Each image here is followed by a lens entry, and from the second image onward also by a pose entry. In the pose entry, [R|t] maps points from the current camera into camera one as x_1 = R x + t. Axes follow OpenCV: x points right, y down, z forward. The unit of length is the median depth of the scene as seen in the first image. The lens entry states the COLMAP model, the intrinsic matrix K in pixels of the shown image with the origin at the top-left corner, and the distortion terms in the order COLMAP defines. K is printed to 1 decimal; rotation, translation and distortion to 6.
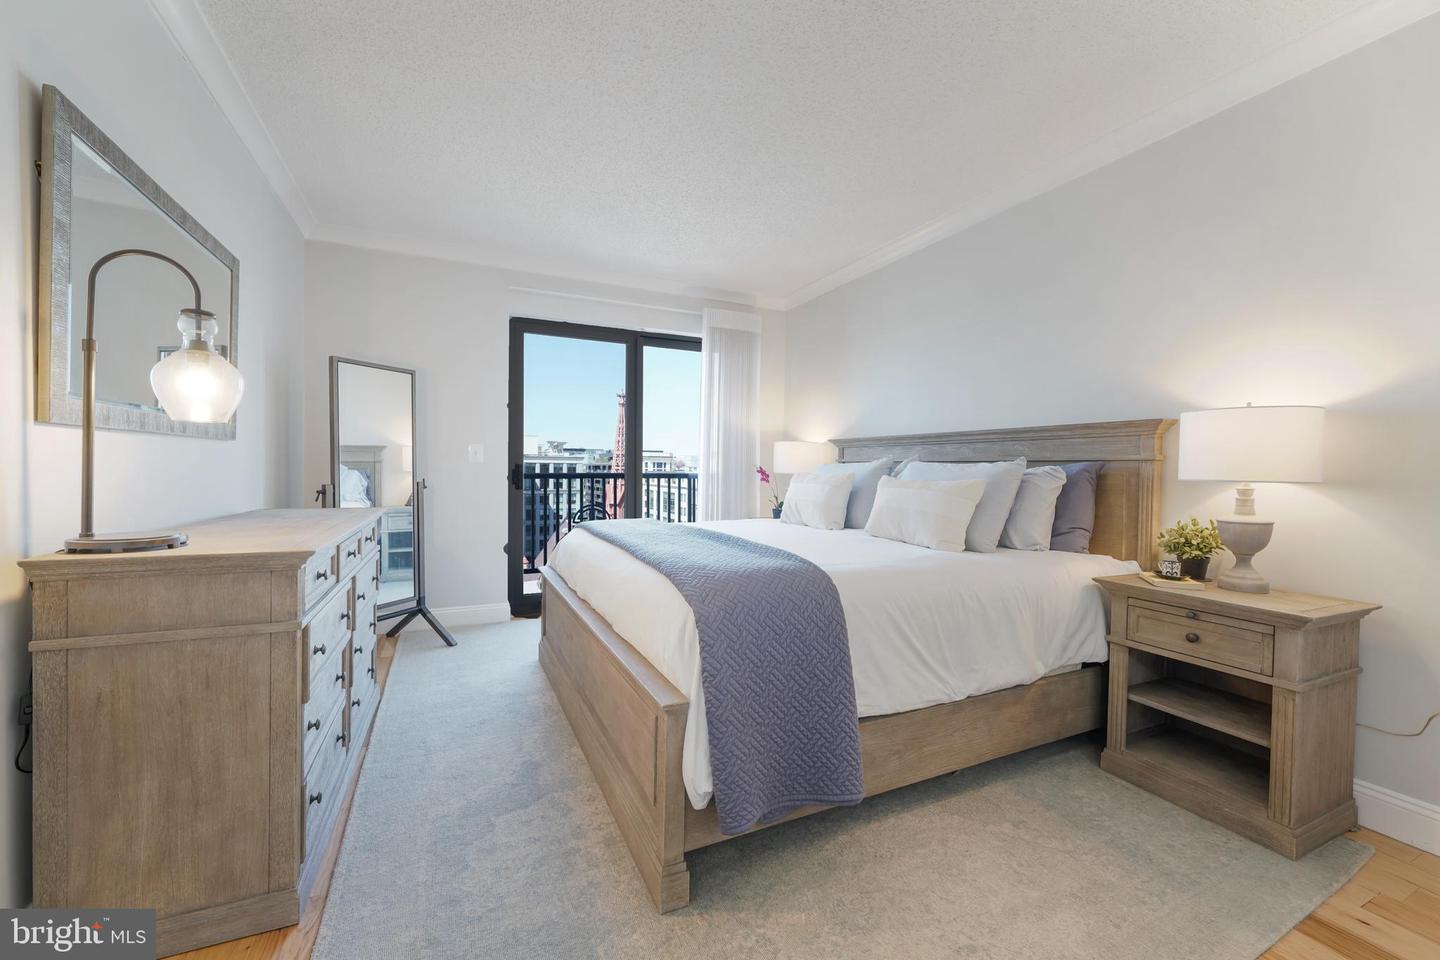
lens RADIAL K [[580.1, 0, 717.9], [0, 580.1, 488.0], [0, 0, 1]] dist [0.001089, 0.000106]
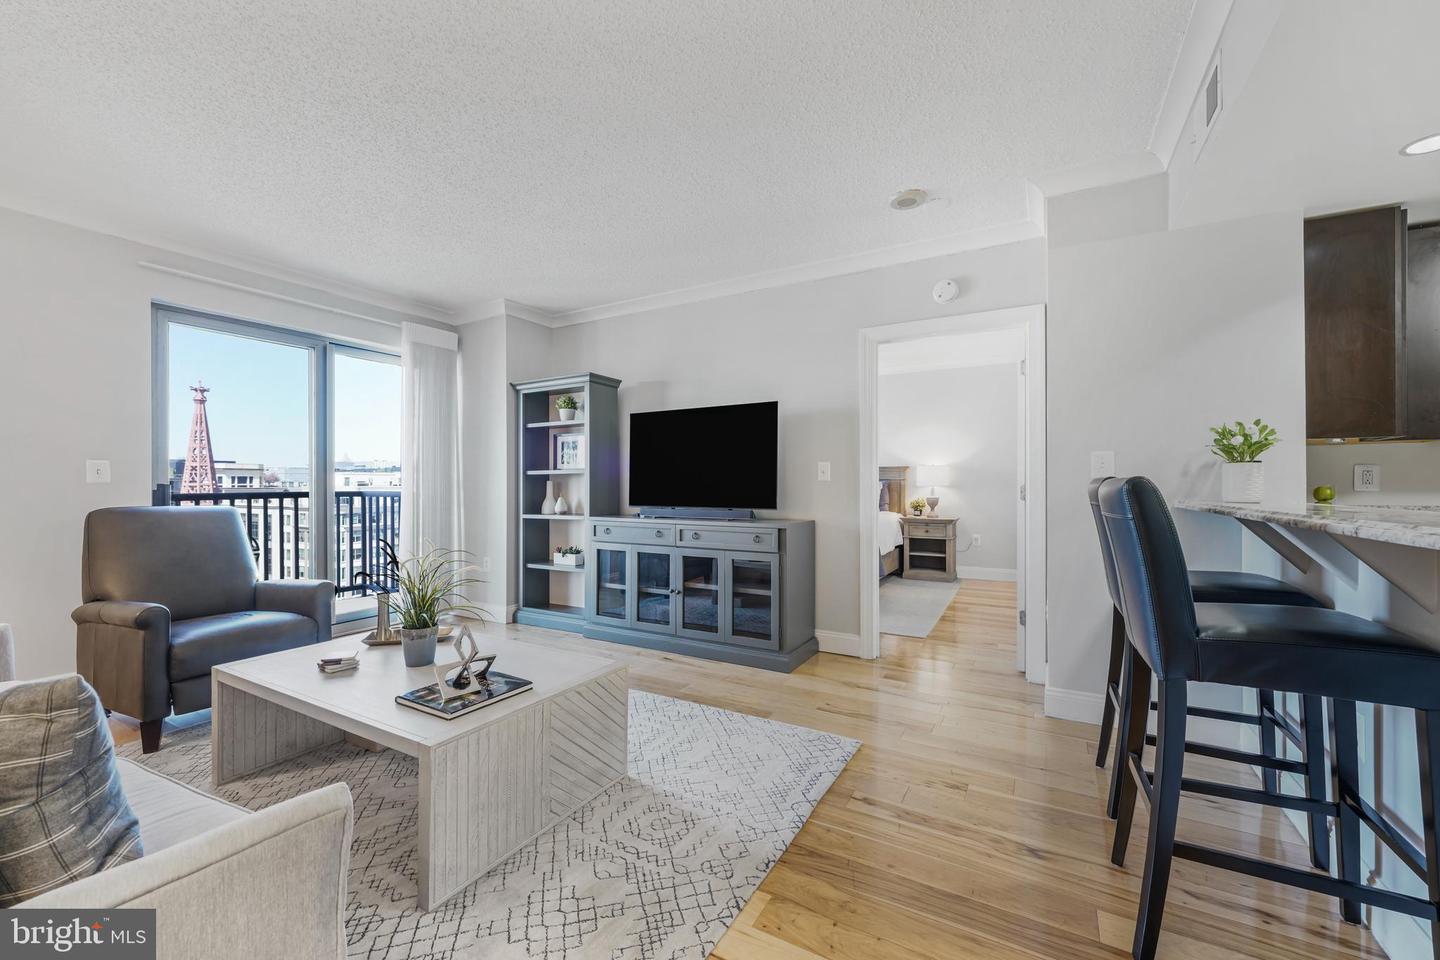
lens RADIAL K [[580.1, 0, 716.4], [0, 580.1, 479.3], [0, 0, 1]] dist [0.001089, 0.000106]
pose [[0.802903, -0.016297, 0.595887, -0.192143], [0.036905, 0.999068, -0.022402, -0.001954], [-0.594966, 0.039978, 0.802756, -0.089870]]
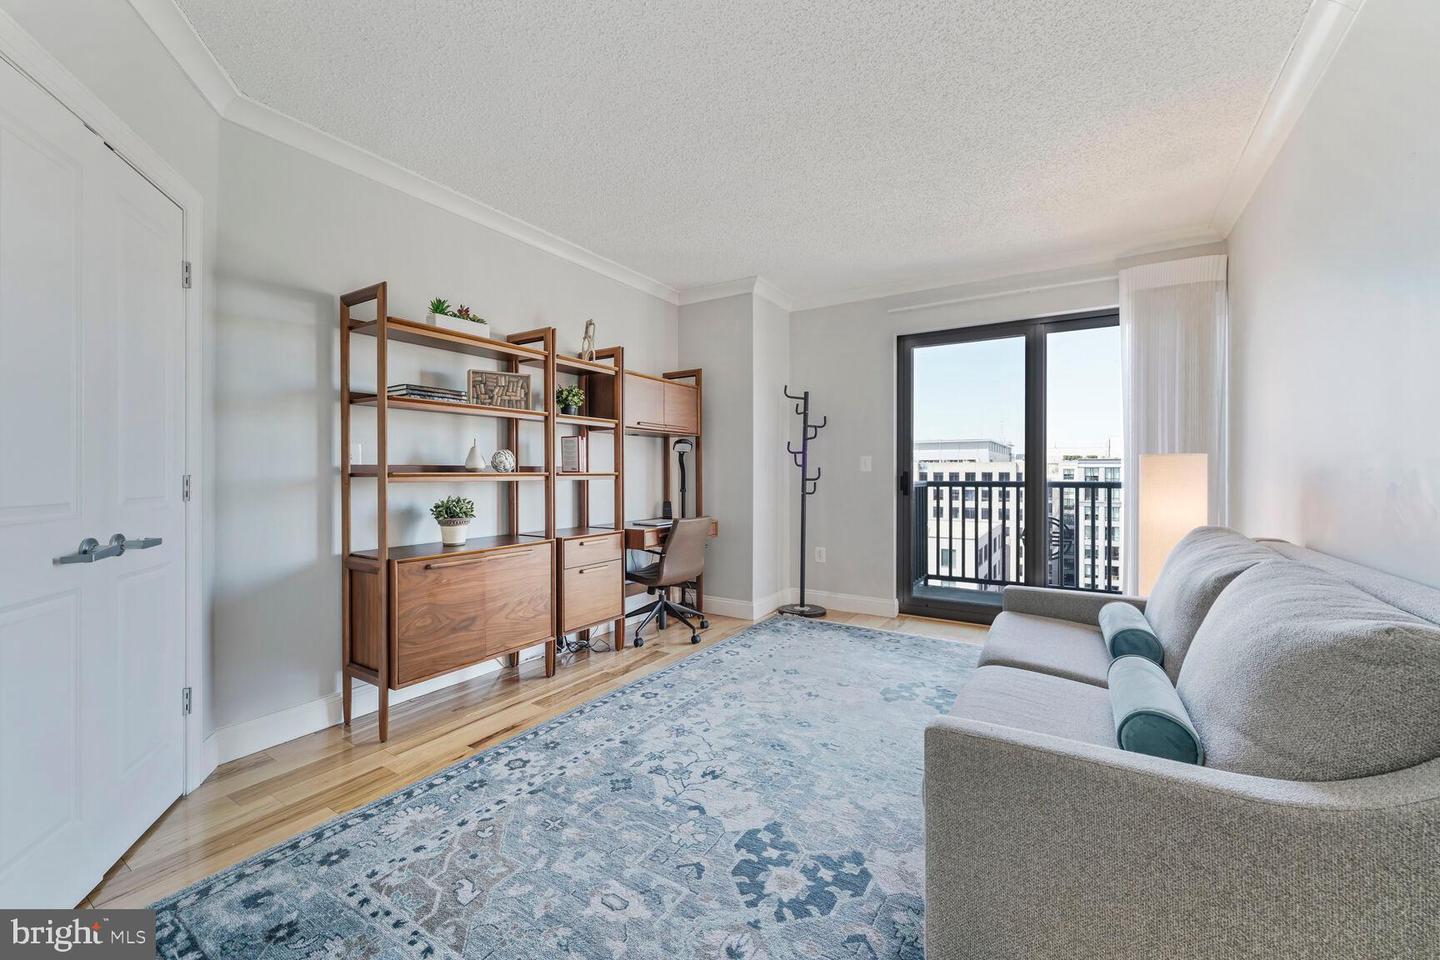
lens RADIAL K [[580.1, 0, 725.3], [0, 580.1, 474.6], [0, 0, 1]] dist [0.001089, 0.000106]
pose [[0.557658, -0.011169, -0.829996, 0.322105], [-0.021509, 0.999379, -0.027900, -0.001715], [0.829792, 0.033411, 0.557071, 0.133512]]
